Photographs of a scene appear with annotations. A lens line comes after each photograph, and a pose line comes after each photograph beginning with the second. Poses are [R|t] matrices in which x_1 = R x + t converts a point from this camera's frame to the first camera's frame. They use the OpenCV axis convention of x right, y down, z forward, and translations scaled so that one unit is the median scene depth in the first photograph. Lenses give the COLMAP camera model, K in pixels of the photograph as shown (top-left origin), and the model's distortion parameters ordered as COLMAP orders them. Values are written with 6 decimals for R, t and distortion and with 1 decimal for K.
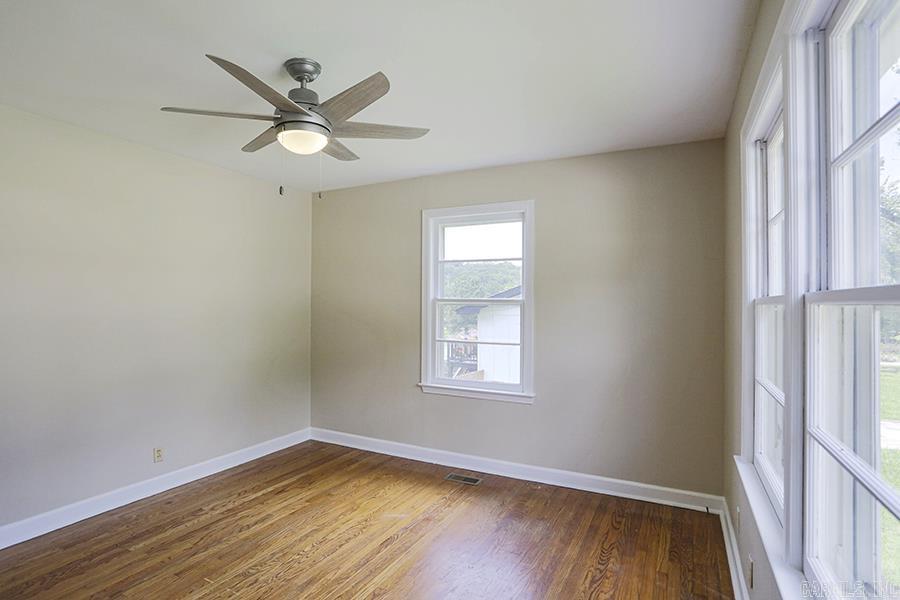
lens RADIAL K [[469.3, 0, 445.5], [0, 469.3, 305.3], [0, 0, 1]] dist [-0.053152, 0.022376]
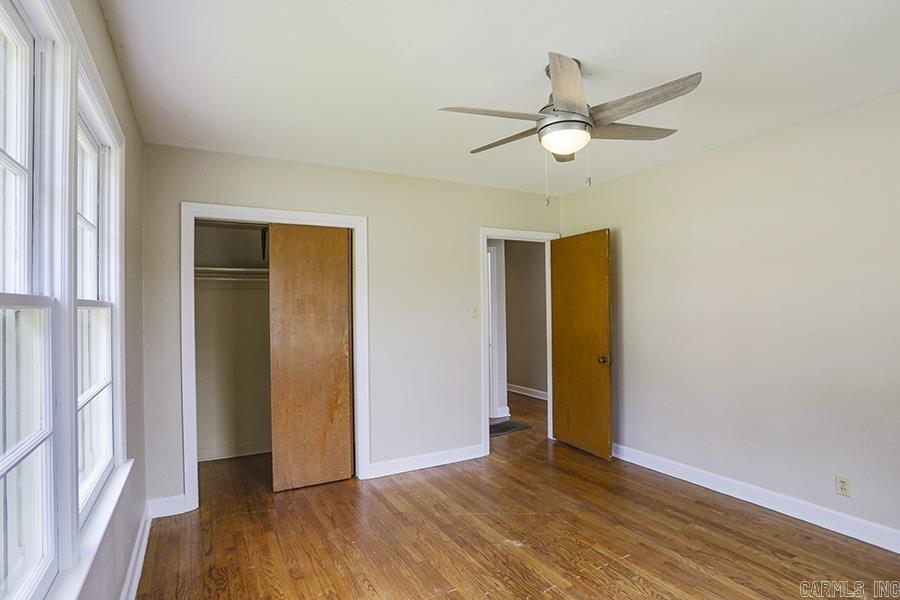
lens RADIAL K [[469.3, 0, 445.5], [0, 469.3, 305.3], [0, 0, 1]] dist [-0.053152, 0.022376]
pose [[-0.564855, 0.003940, -0.825181, 0.460924], [0.008365, 0.999965, -0.000952, 0.000303], [0.825148, -0.007440, -0.564868, 0.936206]]
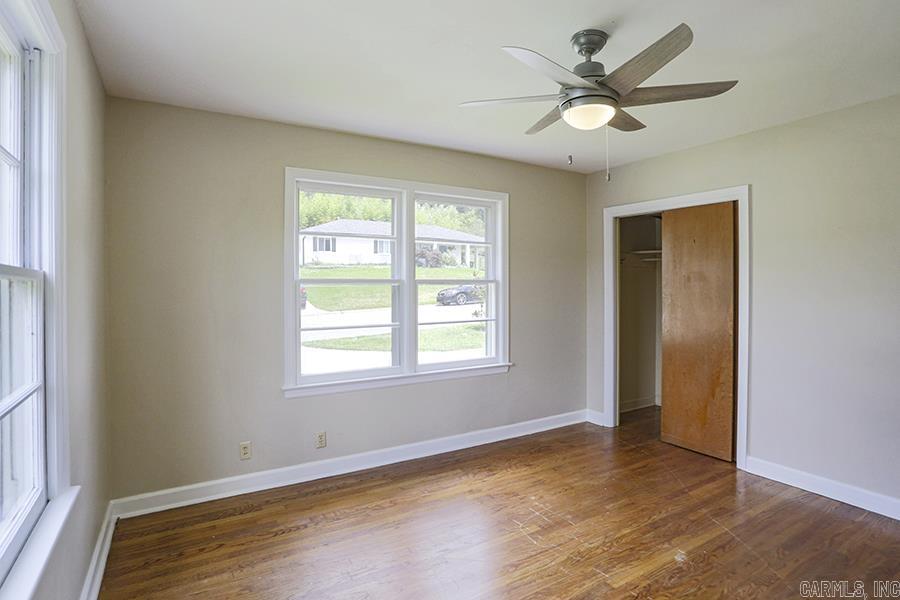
lens RADIAL K [[460.1, 0, 446.4], [0, 460.1, 285.3], [0, 0, 1]] dist [-0.029875, 0.001560]
pose [[-0.852931, -0.004313, 0.522006, -0.386096], [-0.000737, 0.999975, 0.007058, -0.001141], [-0.522023, 0.005635, -0.852913, 1.376930]]
